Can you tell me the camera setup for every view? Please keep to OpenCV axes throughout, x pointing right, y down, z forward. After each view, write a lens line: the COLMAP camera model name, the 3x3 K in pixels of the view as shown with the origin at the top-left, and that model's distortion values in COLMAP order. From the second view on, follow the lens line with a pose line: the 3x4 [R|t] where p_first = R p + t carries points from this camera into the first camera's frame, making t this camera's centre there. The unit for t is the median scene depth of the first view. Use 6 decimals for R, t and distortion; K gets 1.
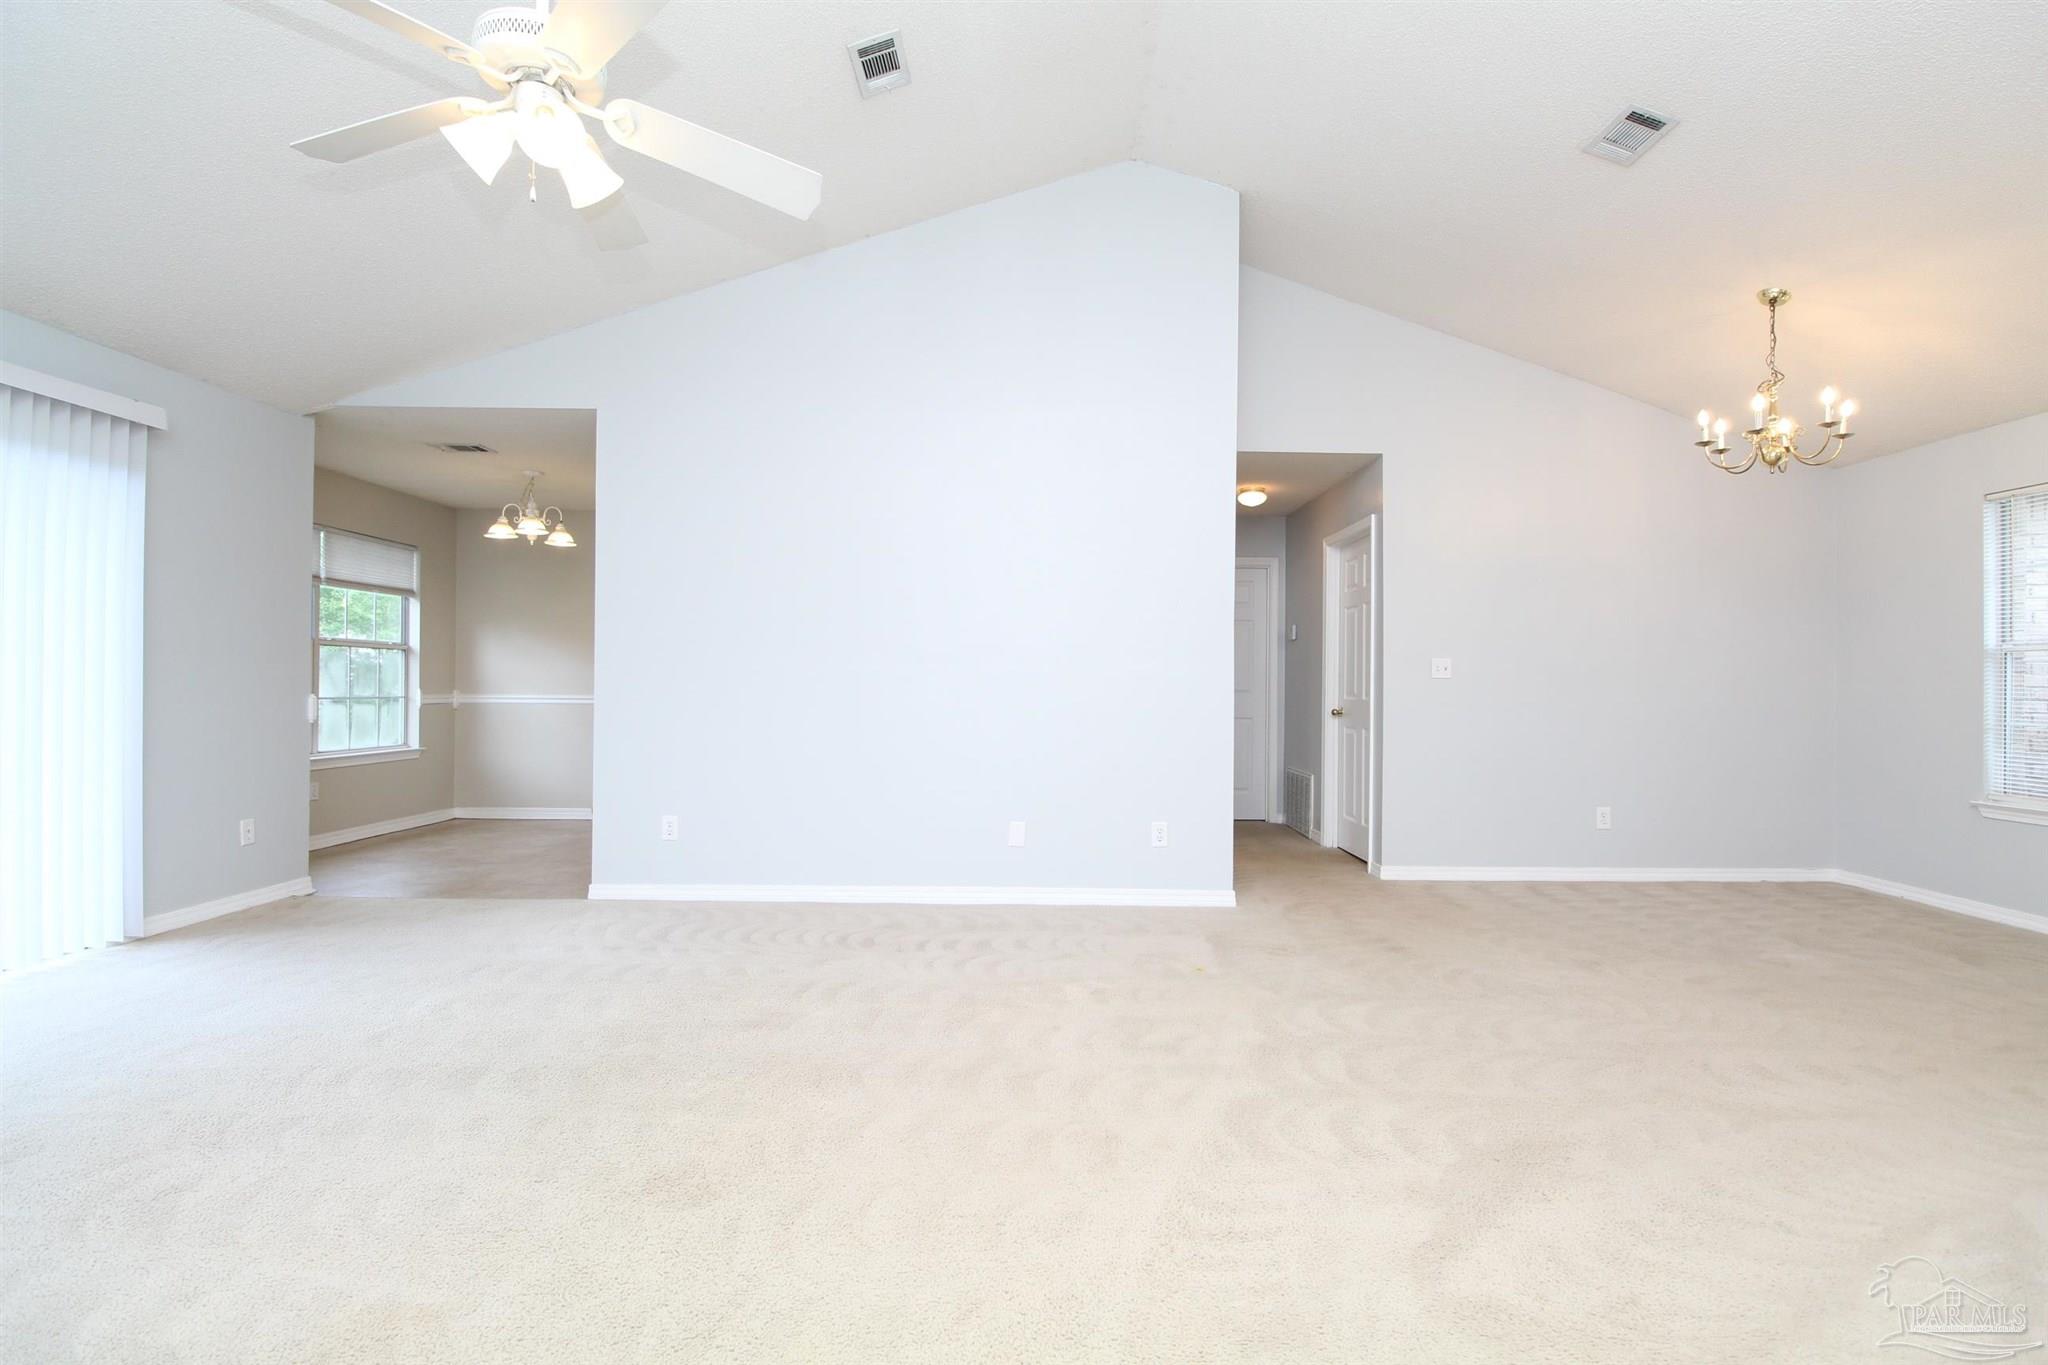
lens RADIAL K [[955.9, 0, 1045.7], [0, 955.9, 683.3], [0, 0, 1]] dist [-0.002158, -0.013511]
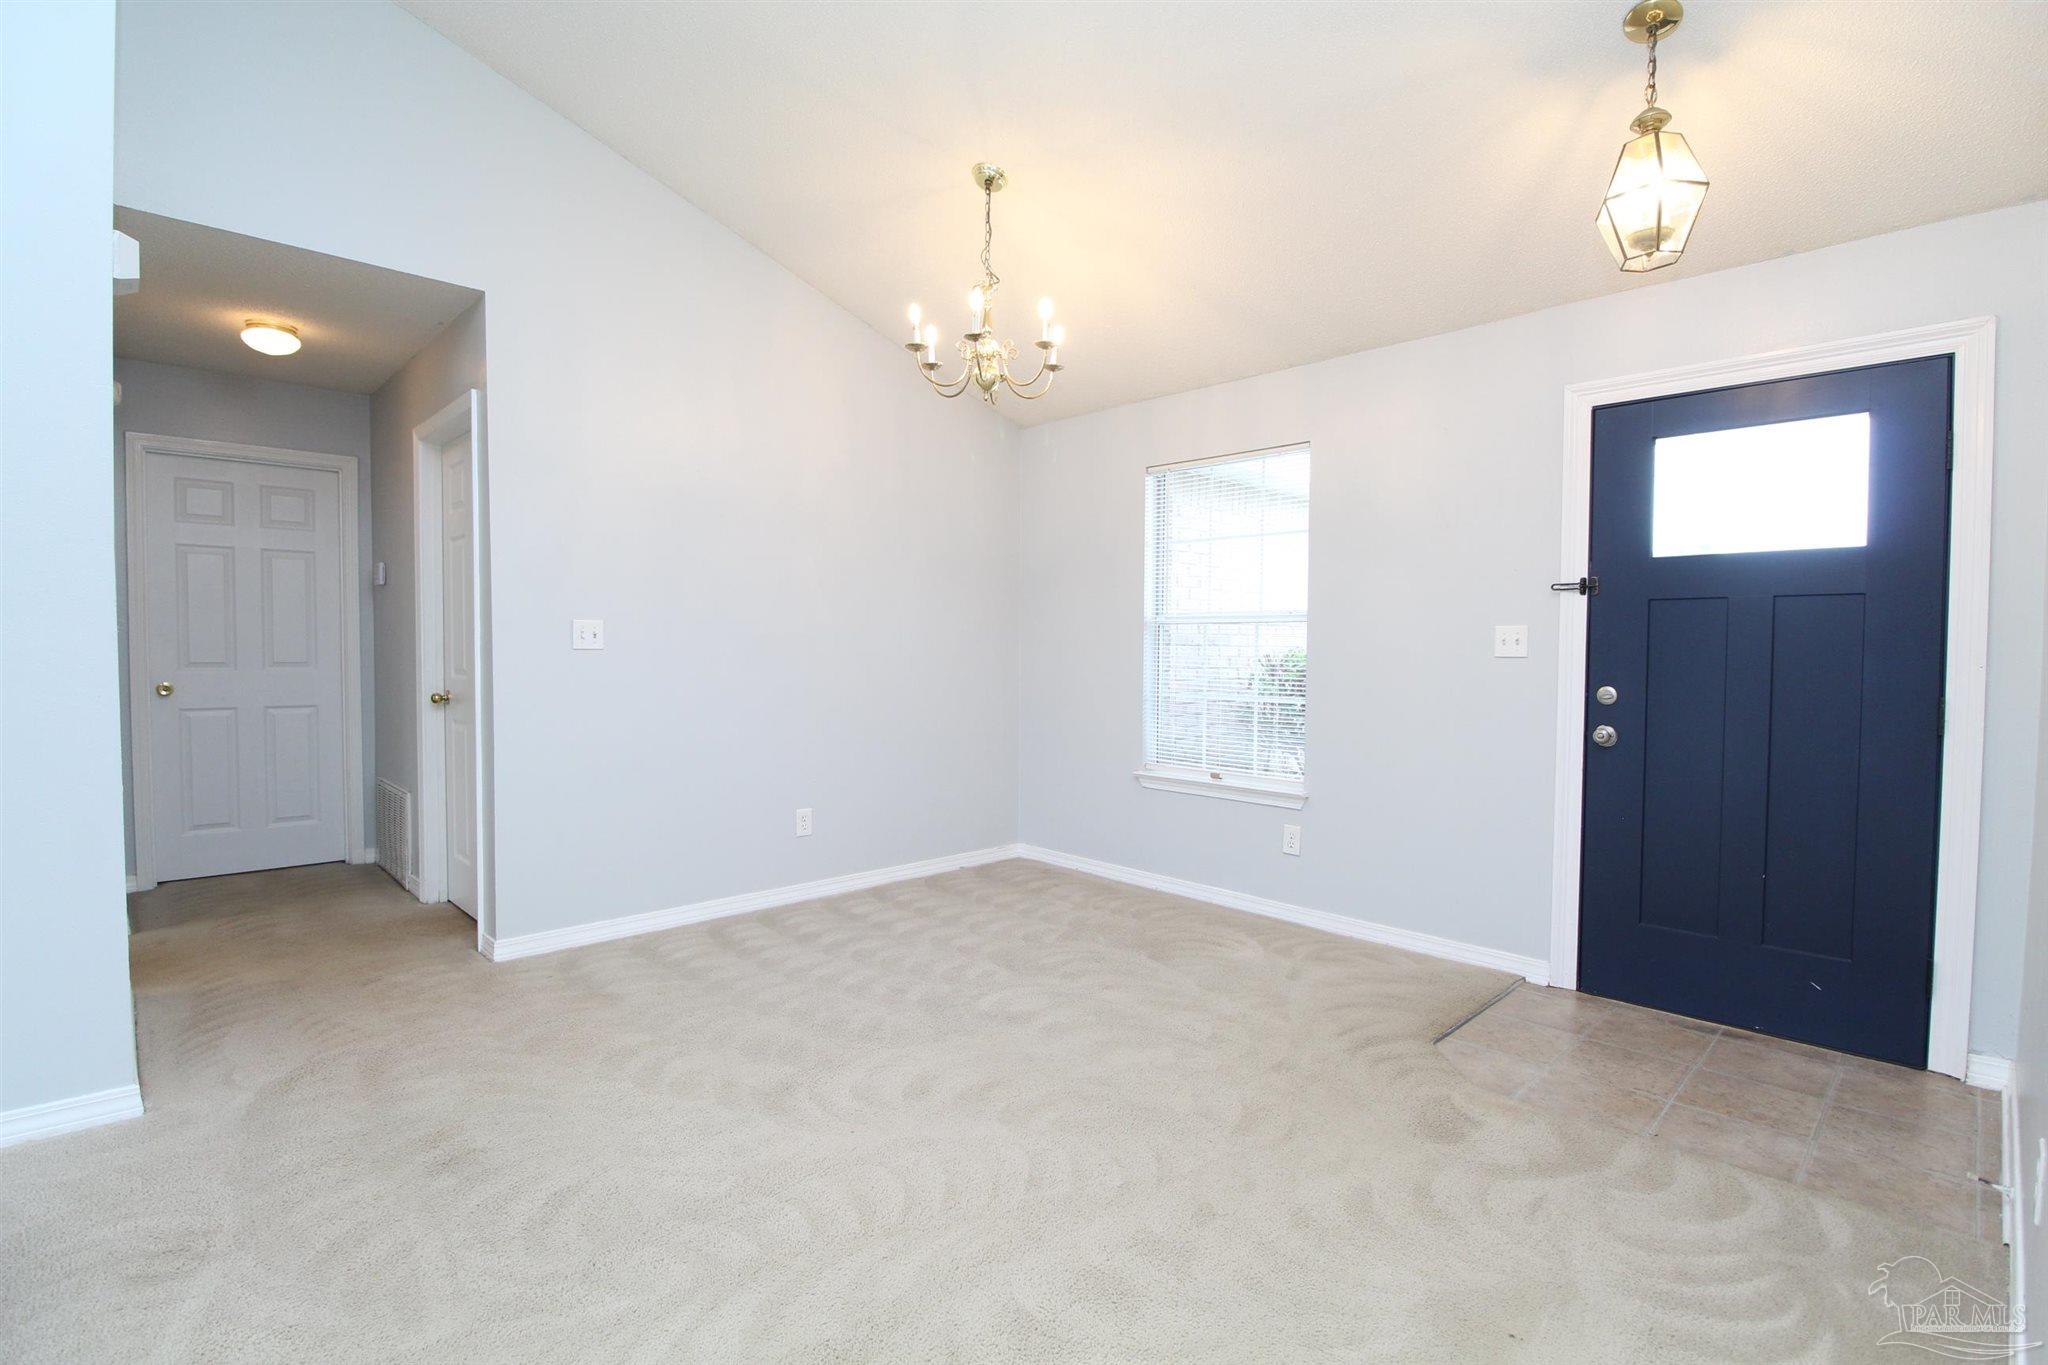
lens RADIAL K [[955.9, 0, 1045.7], [0, 955.9, 683.3], [0, 0, 1]] dist [-0.002158, -0.013511]
pose [[0.721077, -0.026741, 0.692338, 0.205647], [-0.004880, 0.999034, 0.043669, -0.013956], [-0.692837, -0.034867, 0.720250, 0.327736]]
